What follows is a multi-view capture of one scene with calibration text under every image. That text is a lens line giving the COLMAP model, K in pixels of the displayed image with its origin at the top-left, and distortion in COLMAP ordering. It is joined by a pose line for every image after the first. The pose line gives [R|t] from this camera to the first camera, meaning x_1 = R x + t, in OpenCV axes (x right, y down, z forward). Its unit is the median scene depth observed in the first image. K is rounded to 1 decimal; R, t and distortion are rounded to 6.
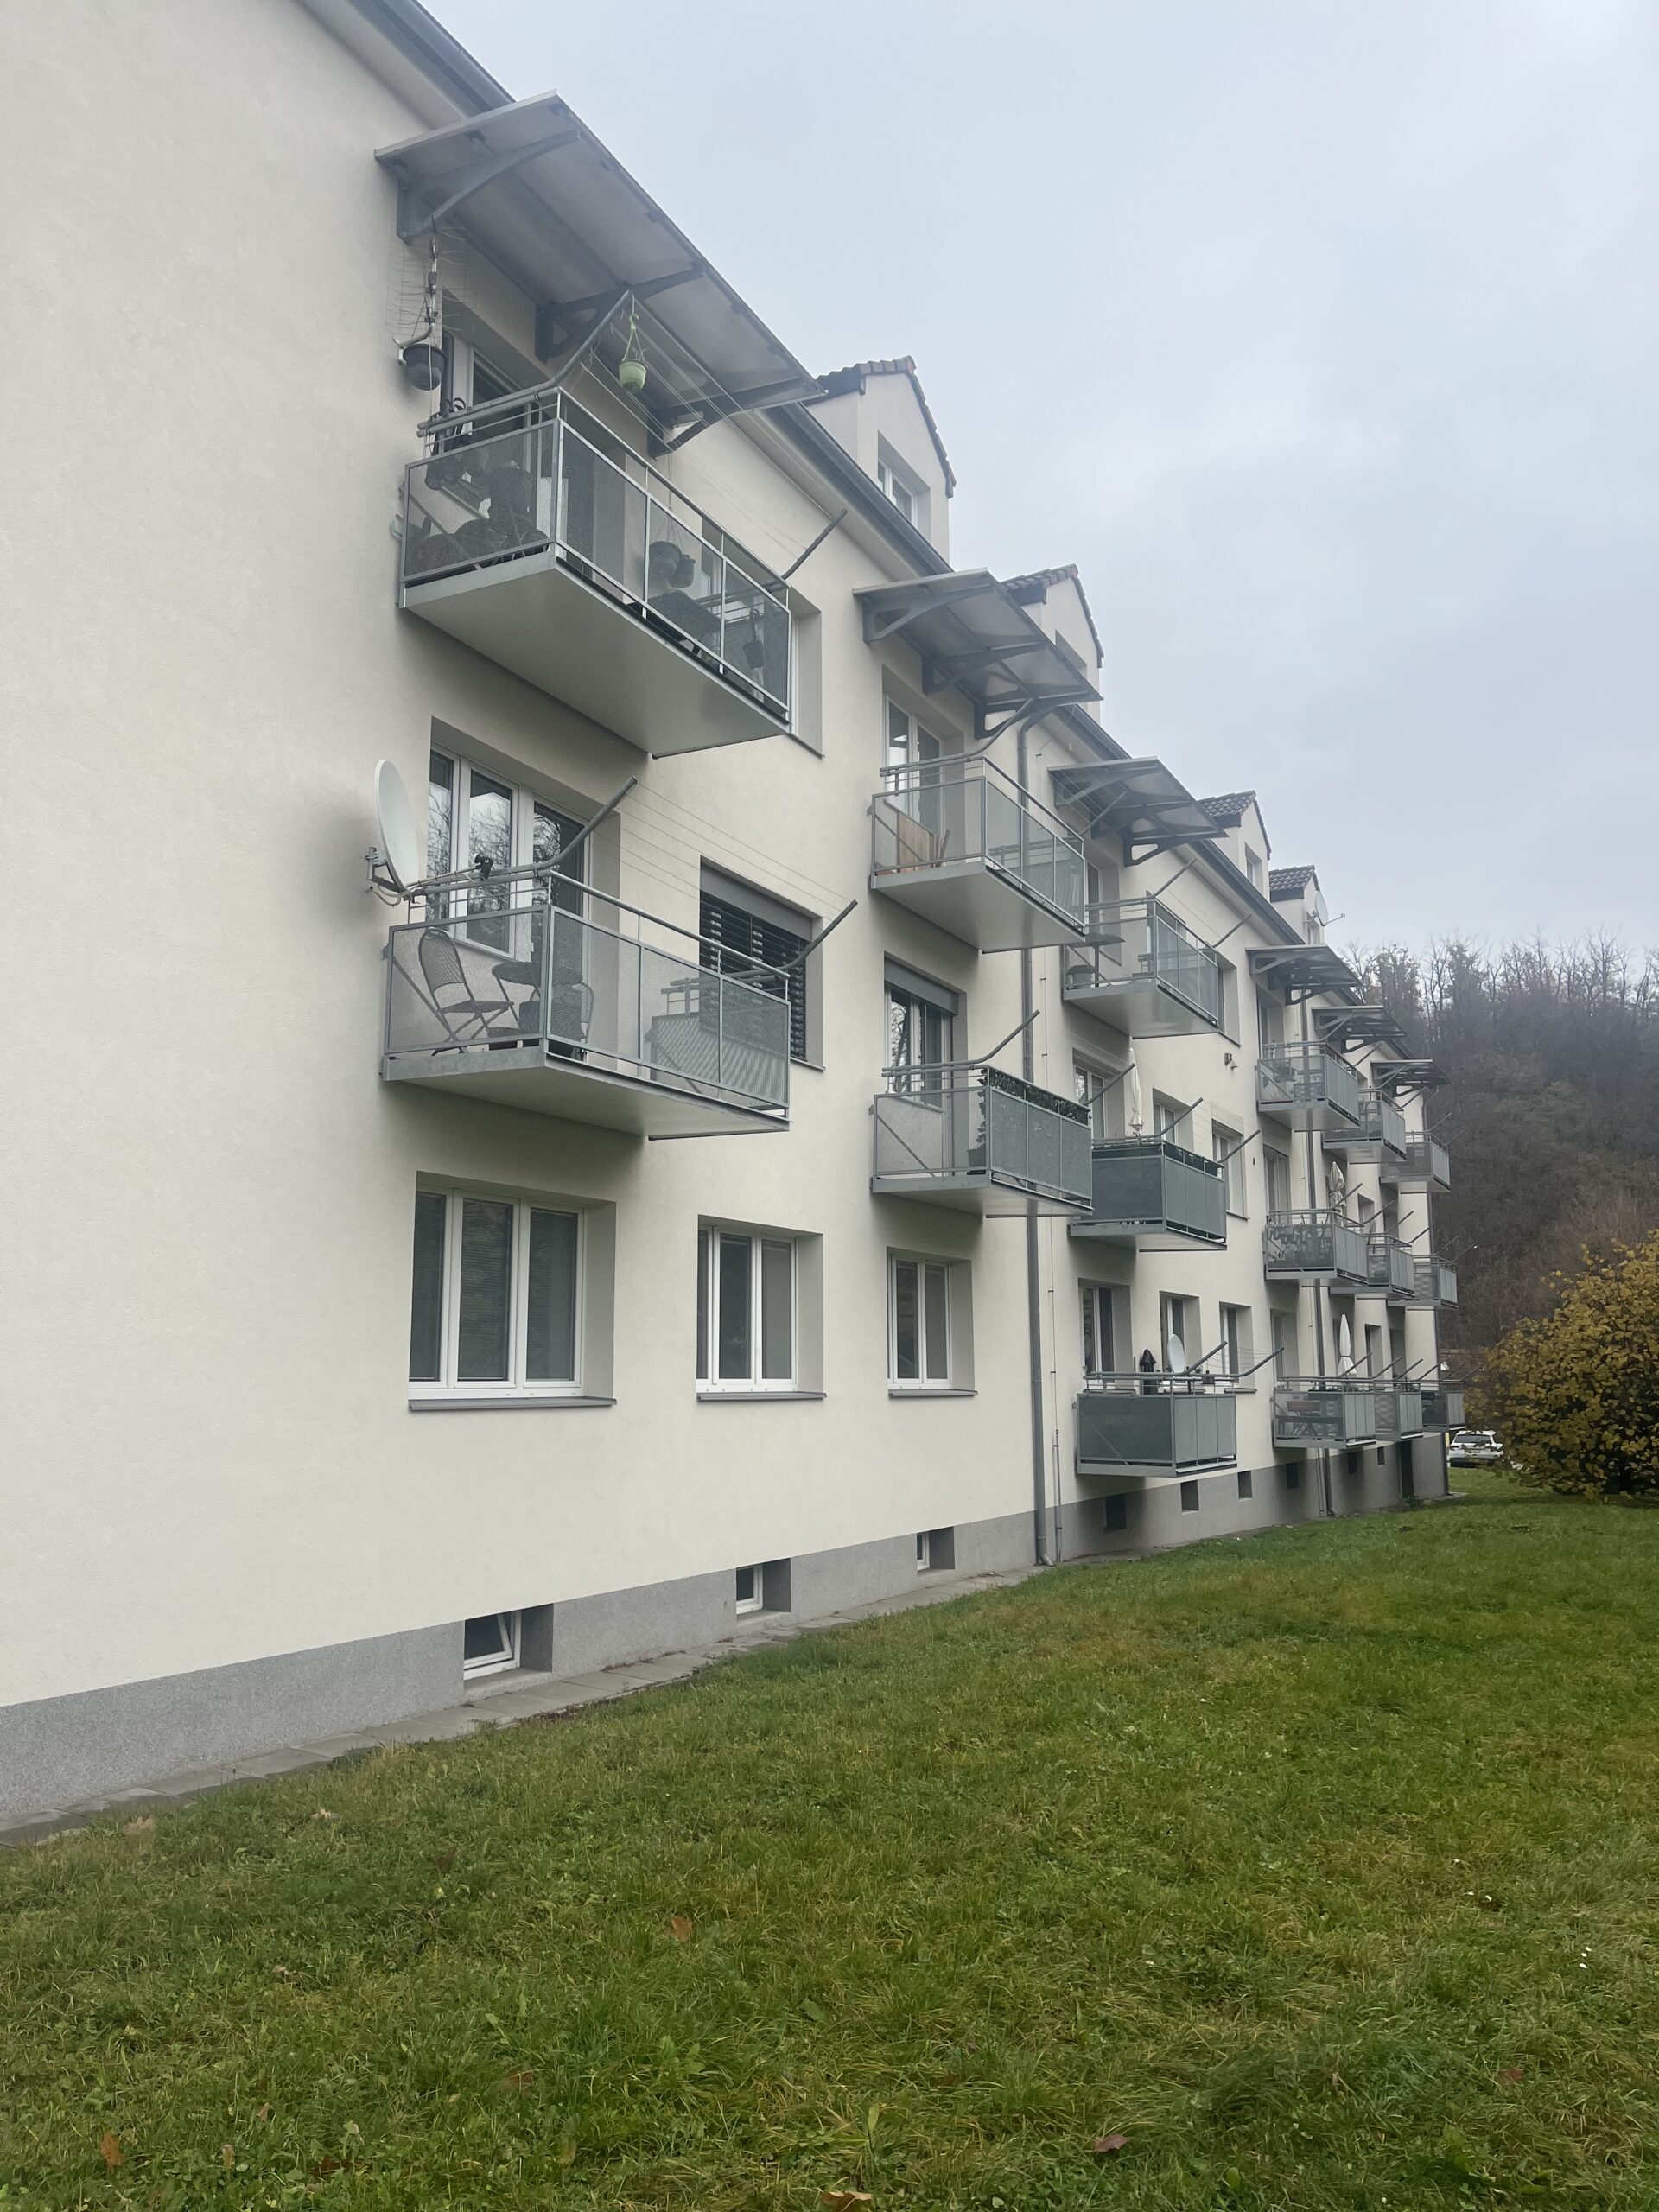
lens RADIAL K [[1677.3, 0, 829.5], [0, 1677.3, 1106.0], [0, 0, 1]] dist [0.041639, 0.001683]
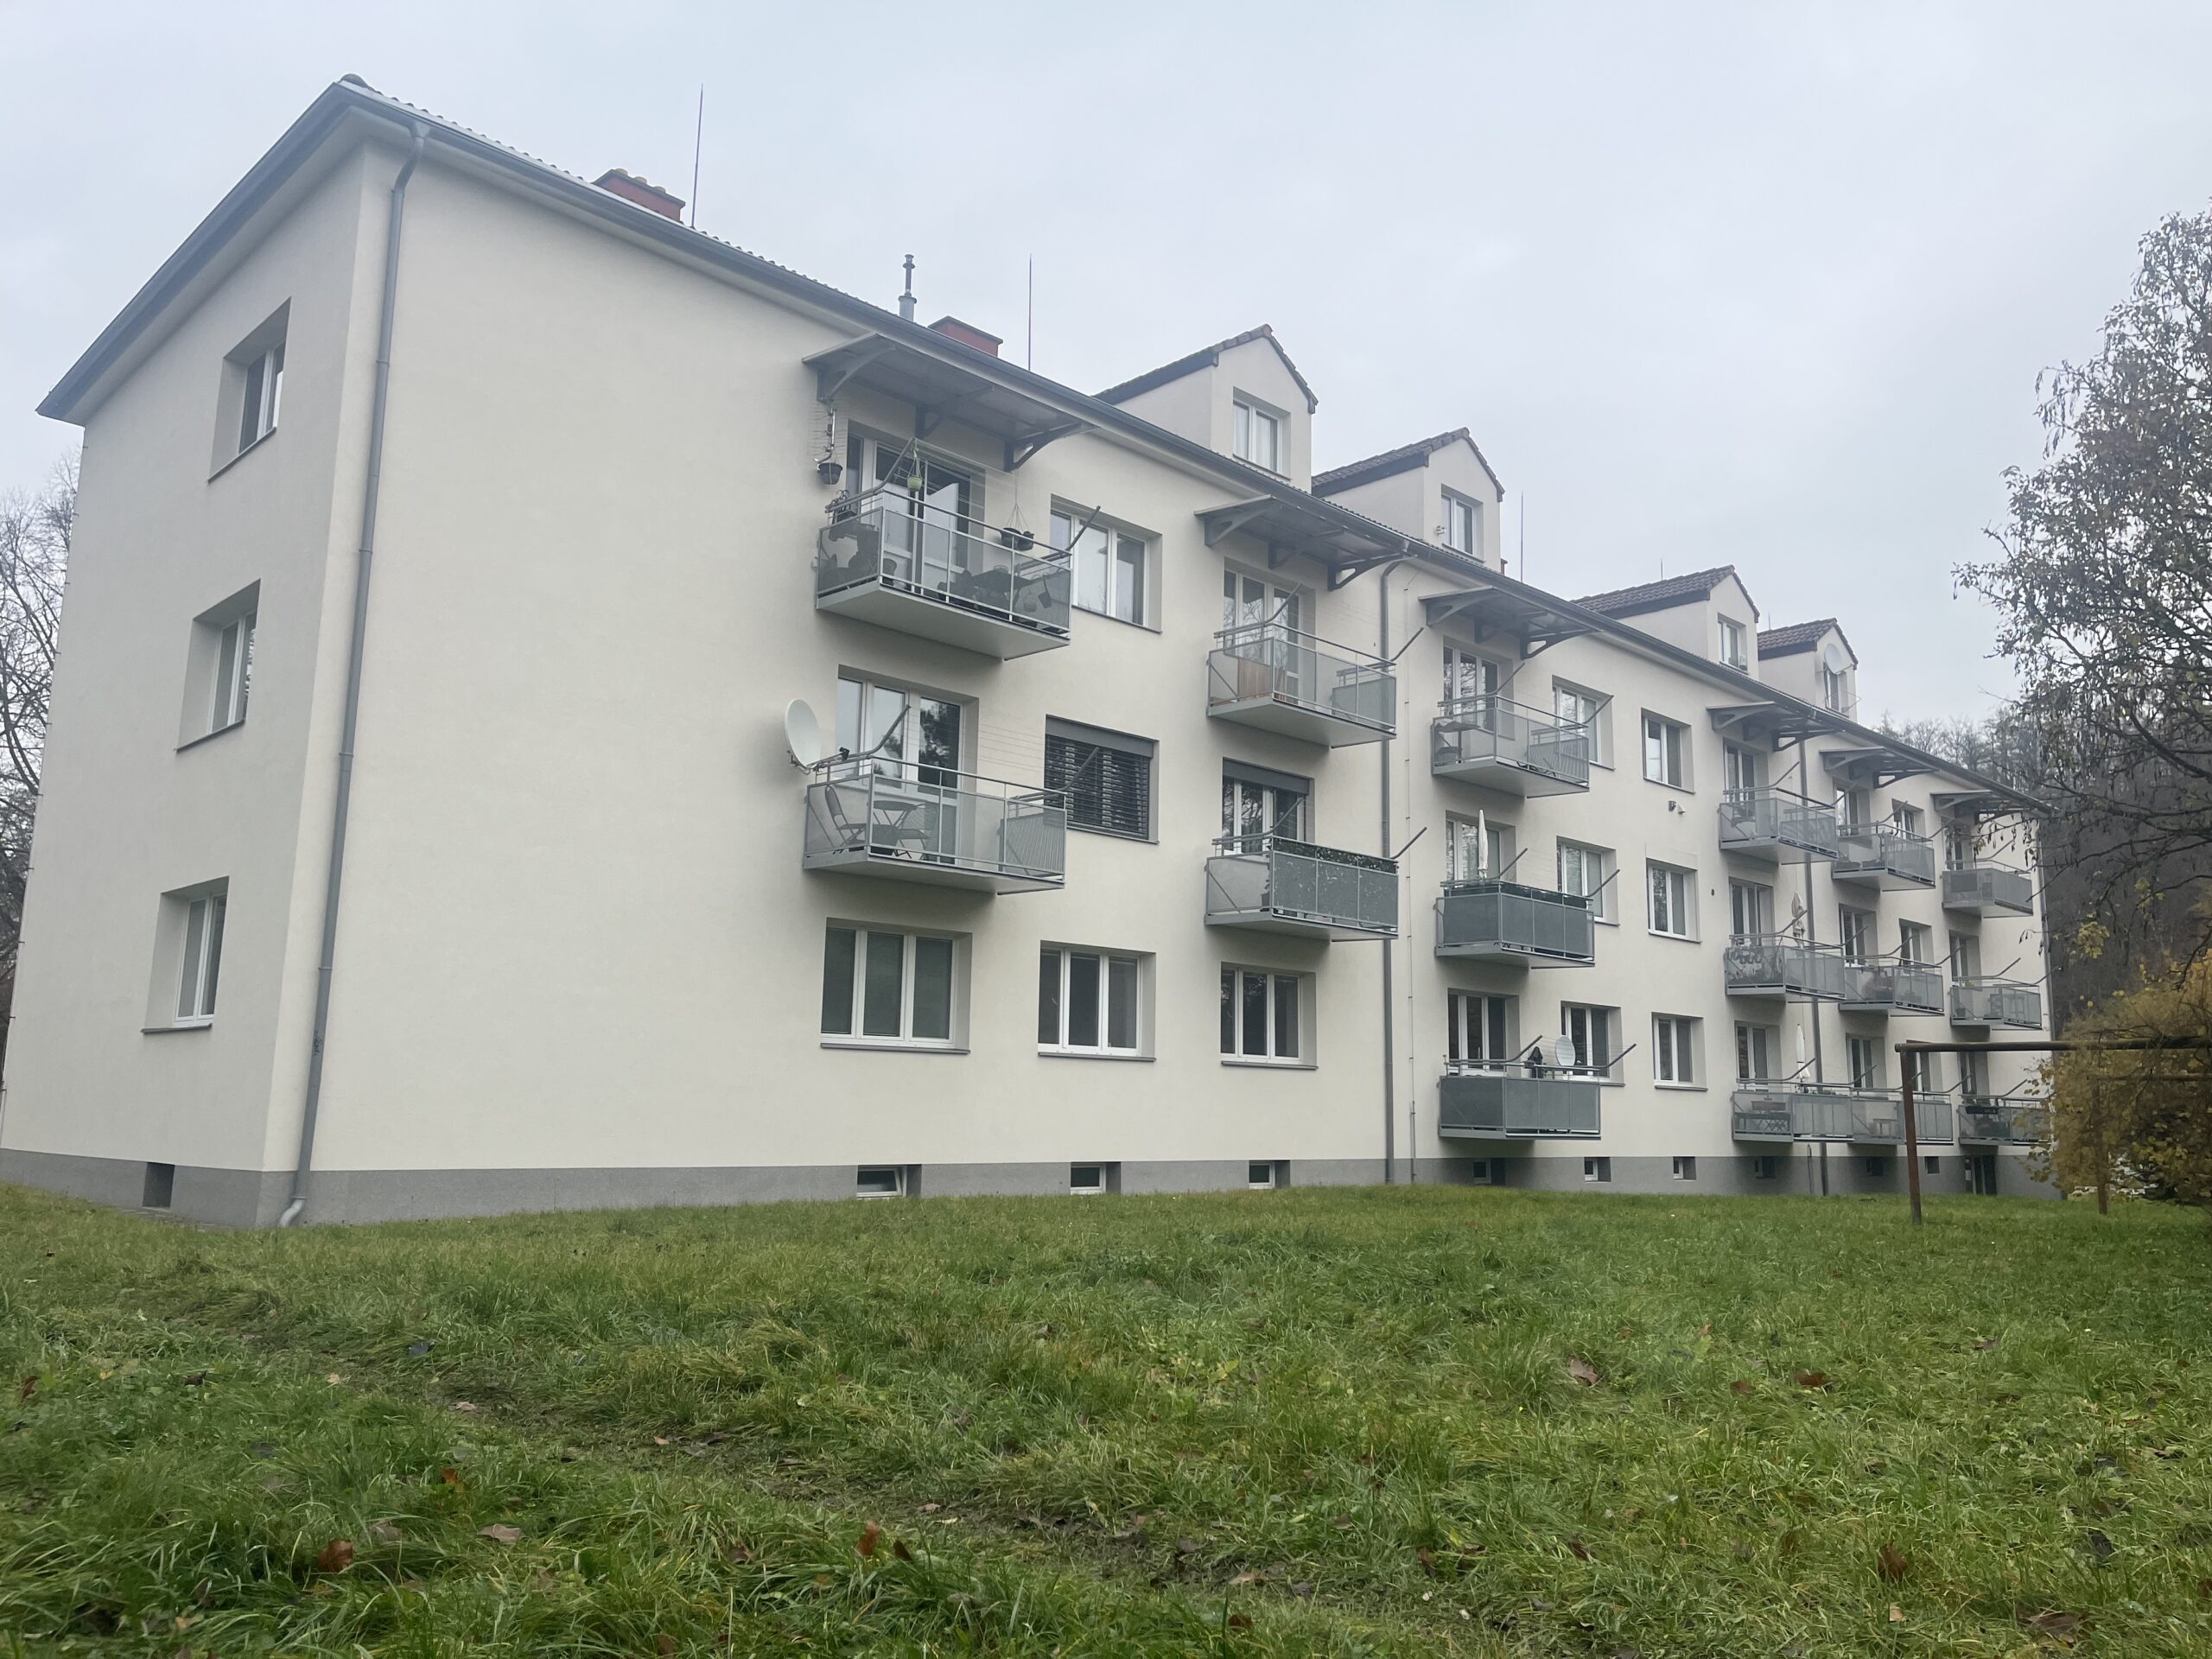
lens RADIAL K [[1664.3, 0, 1109.0], [0, 1664.3, 815.2], [0, 0, 1]] dist [0.051473, 0.001173]
pose [[0.949330, -0.037352, -0.312053, 0.430778], [0.032087, 0.999243, -0.021993, -0.015980], [0.312638, 0.010865, 0.949810, -0.439462]]
